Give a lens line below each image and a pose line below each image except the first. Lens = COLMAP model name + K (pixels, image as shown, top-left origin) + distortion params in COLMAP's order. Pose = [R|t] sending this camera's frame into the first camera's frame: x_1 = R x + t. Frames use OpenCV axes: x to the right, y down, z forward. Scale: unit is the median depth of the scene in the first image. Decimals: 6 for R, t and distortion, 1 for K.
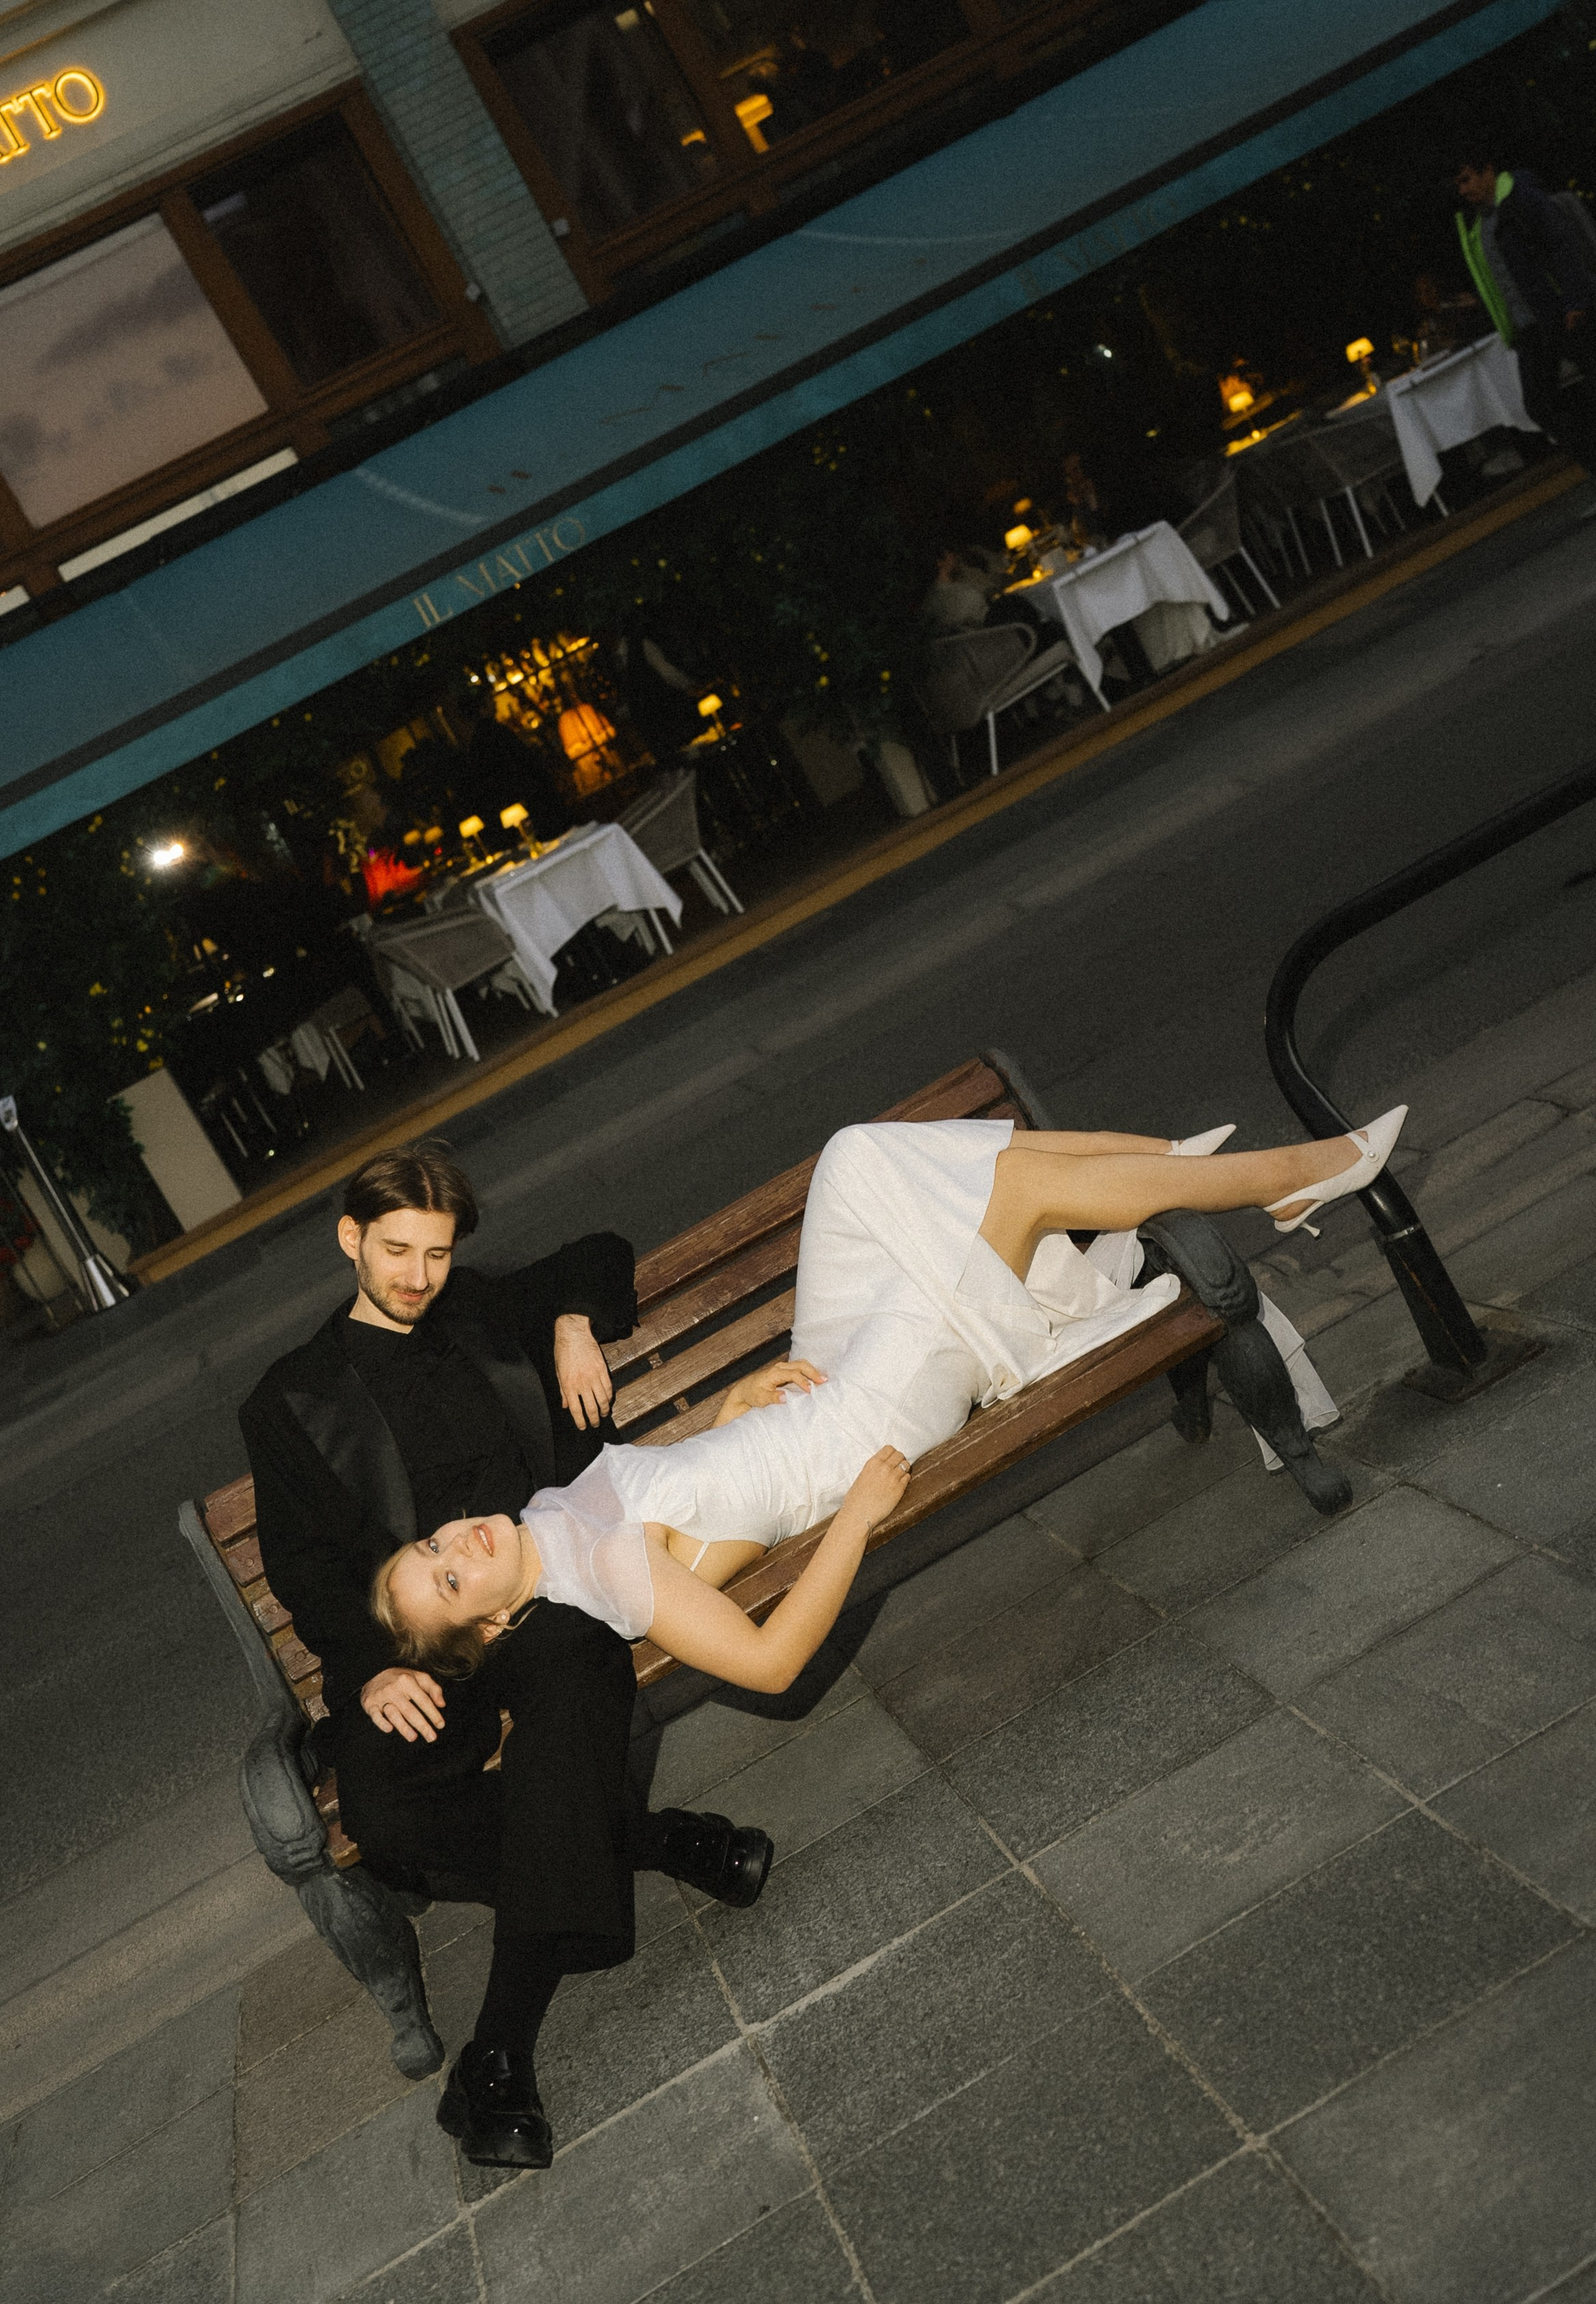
lens RADIAL K [[2628.8, 0, 807.7], [0, 2628.8, 1136.2], [0, 0, 1]] dist [0.071228, 0.000000]
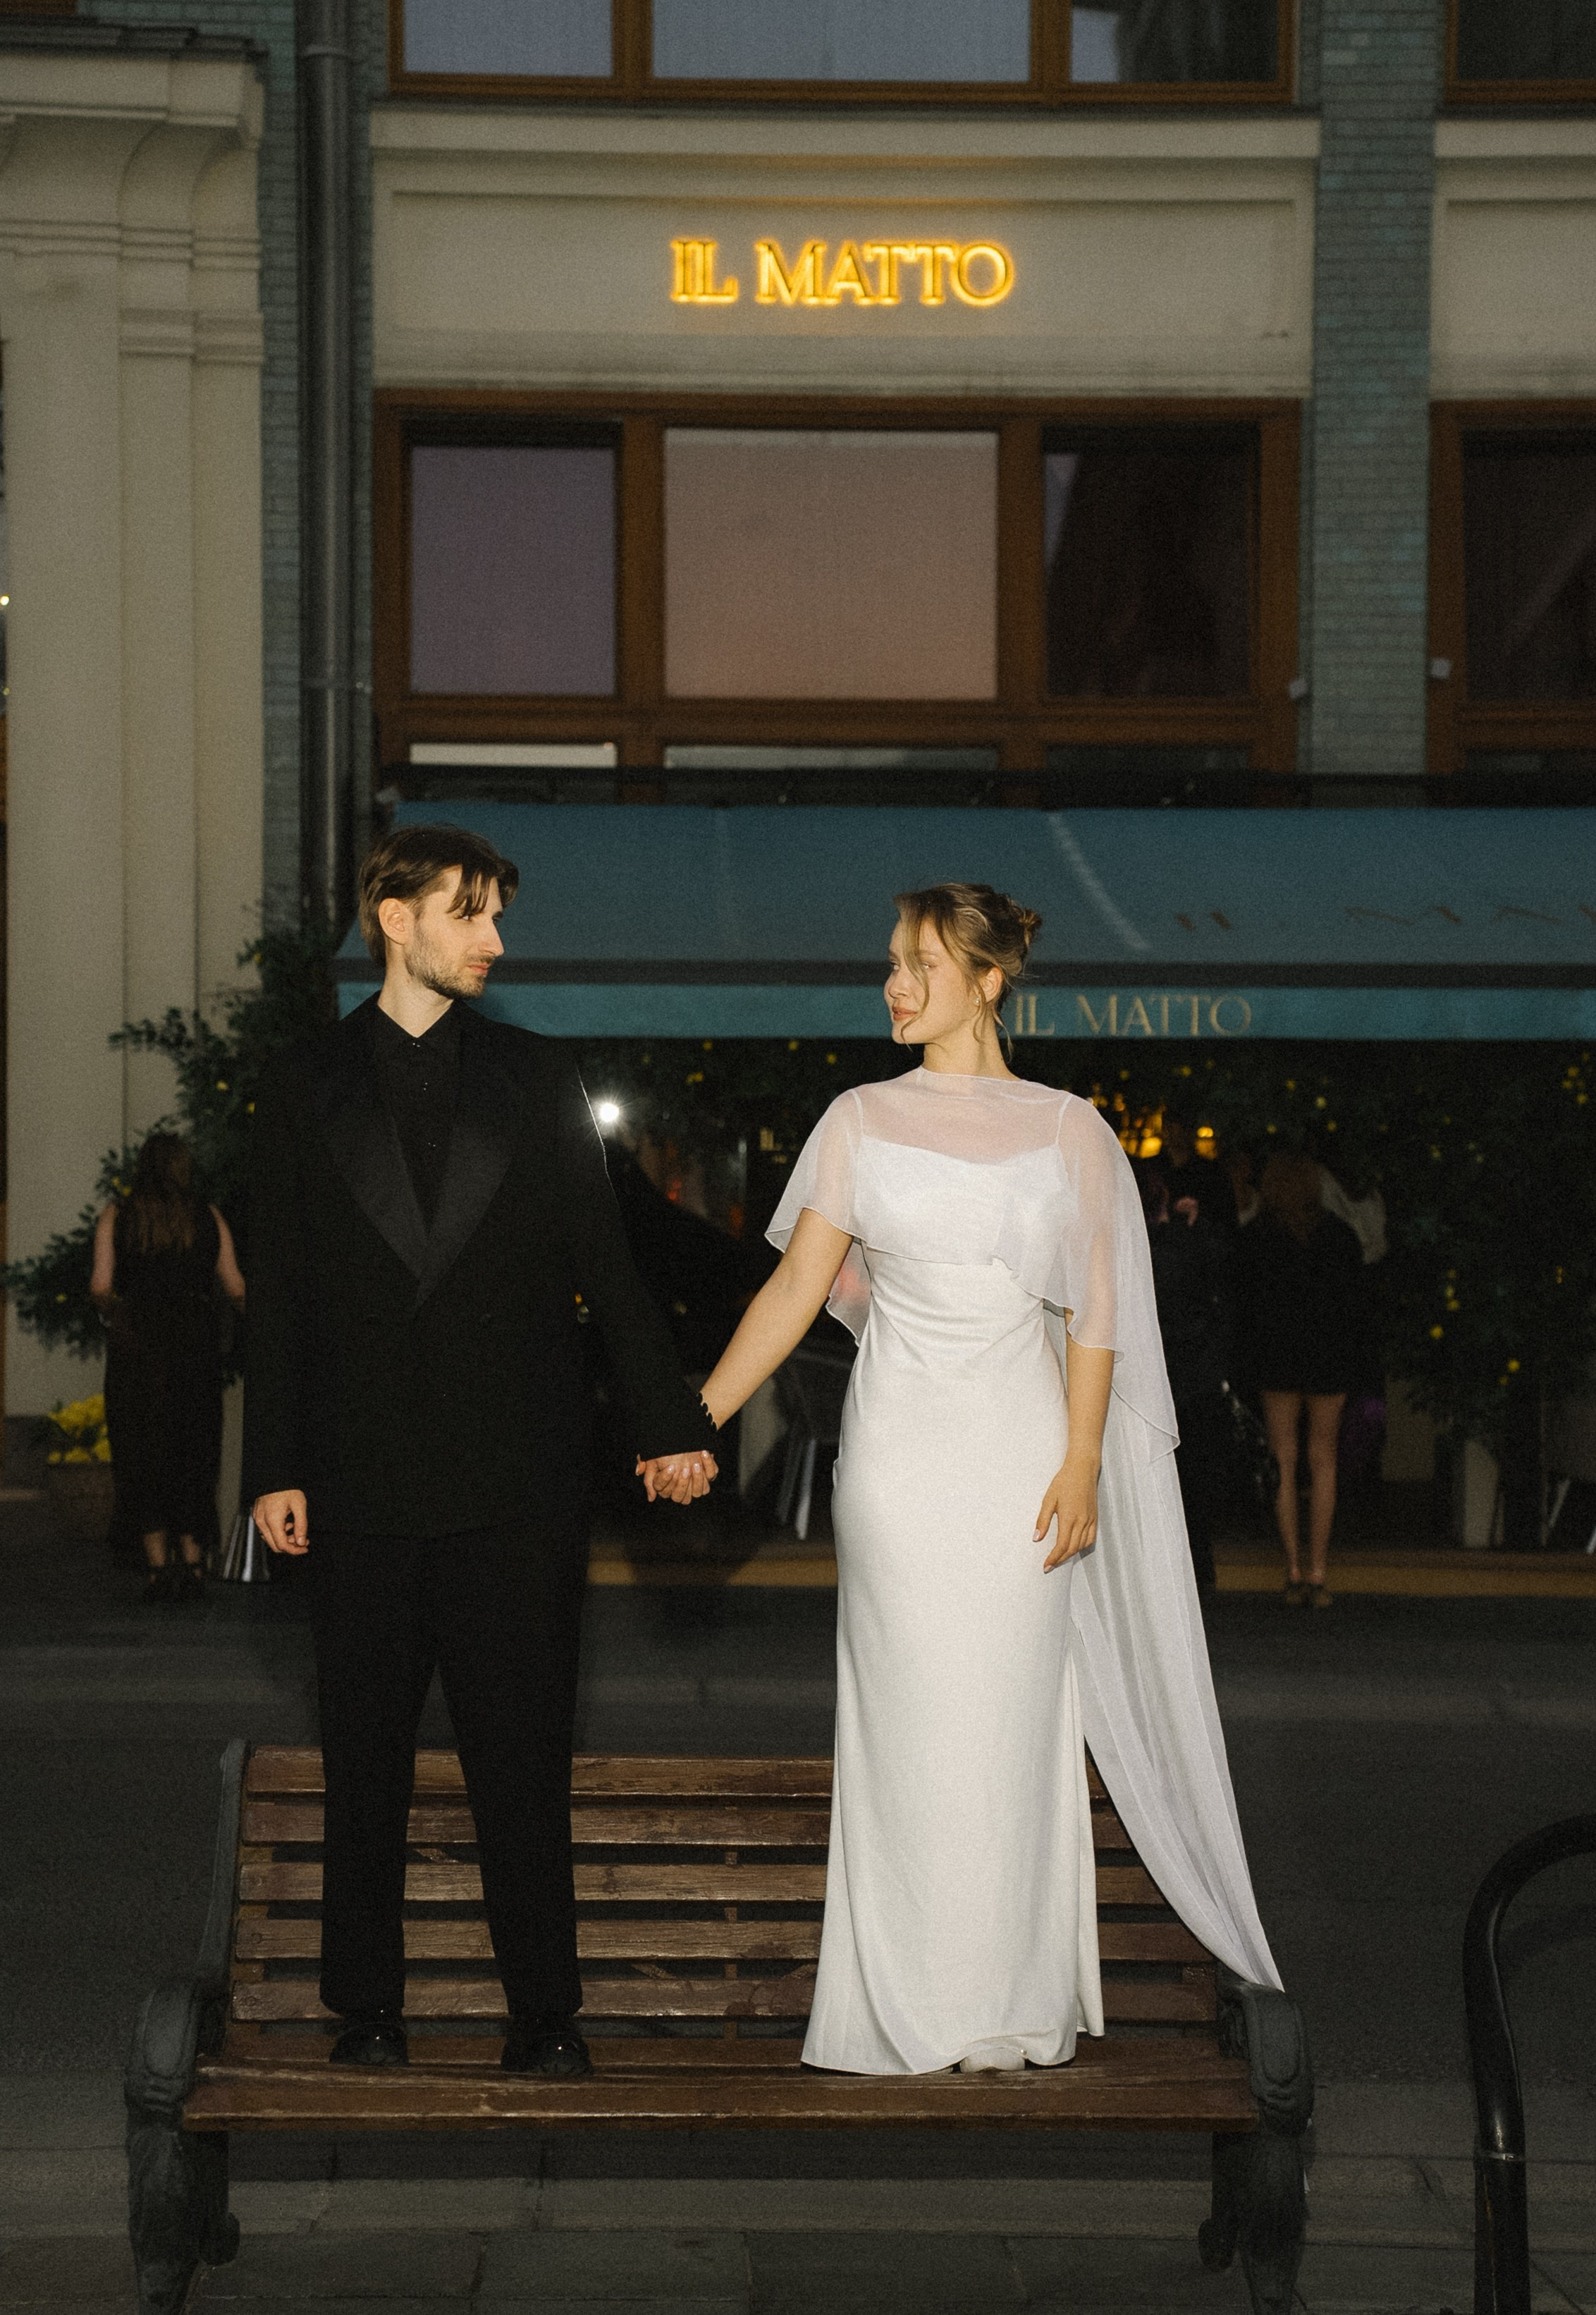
lens RADIAL K [[4043.2, 0, 795.6], [0, 4043.2, 1149.1], [0, 0, 1]] dist [0.209903, 0.000000]
pose [[0.857952, 0.476577, -0.191813, 0.048510], [-0.501586, 0.857795, -0.112248, 0.007929], [0.111042, 0.192514, 0.974991, -0.187131]]
